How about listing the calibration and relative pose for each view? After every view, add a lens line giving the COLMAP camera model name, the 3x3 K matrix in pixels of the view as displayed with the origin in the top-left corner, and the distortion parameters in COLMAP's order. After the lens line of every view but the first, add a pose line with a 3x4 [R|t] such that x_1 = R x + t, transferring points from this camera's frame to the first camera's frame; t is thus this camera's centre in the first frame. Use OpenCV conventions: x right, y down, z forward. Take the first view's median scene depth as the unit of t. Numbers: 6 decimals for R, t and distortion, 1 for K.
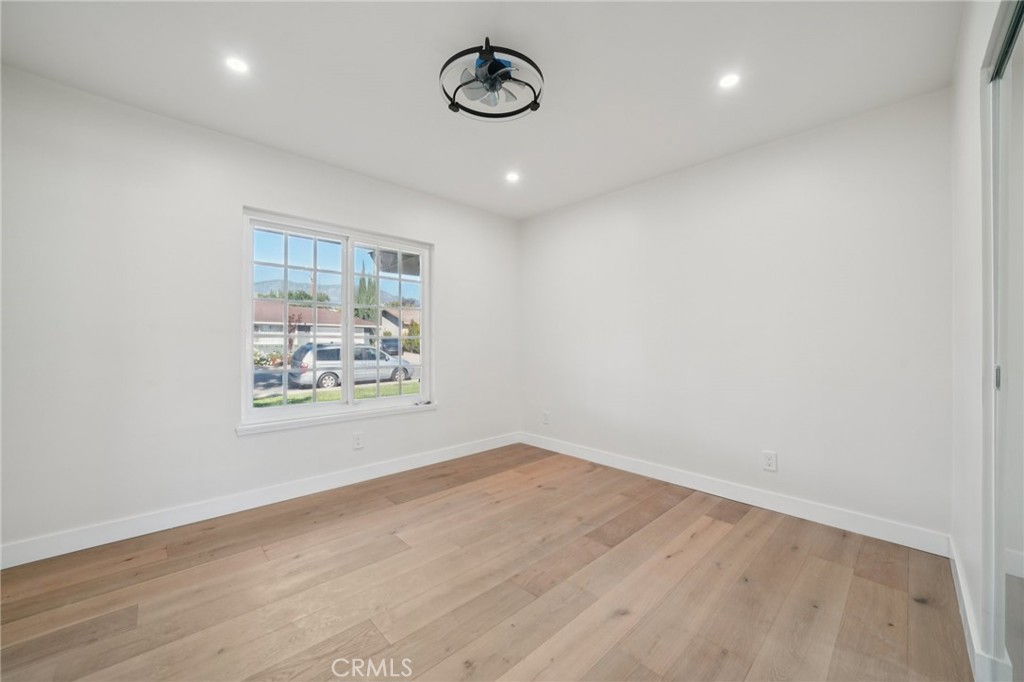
lens RADIAL K [[395.6, 0, 511.5], [0, 395.6, 345.1], [0, 0, 1]] dist [-0.018311, 0.001707]
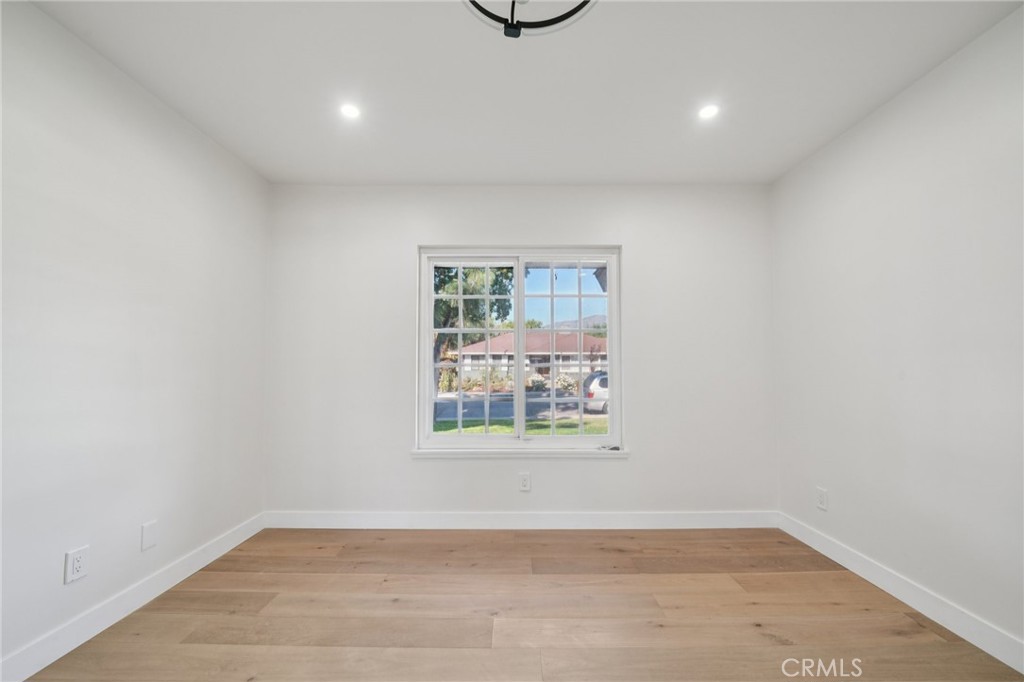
lens RADIAL K [[395.6, 0, 507.3], [0, 395.6, 357.2], [0, 0, 1]] dist [-0.018311, 0.001707]
pose [[0.711572, -0.016286, -0.702425, 0.215288], [-0.000615, 0.999716, -0.023802, -0.018281], [0.702613, 0.017369, 0.711360, 0.331680]]
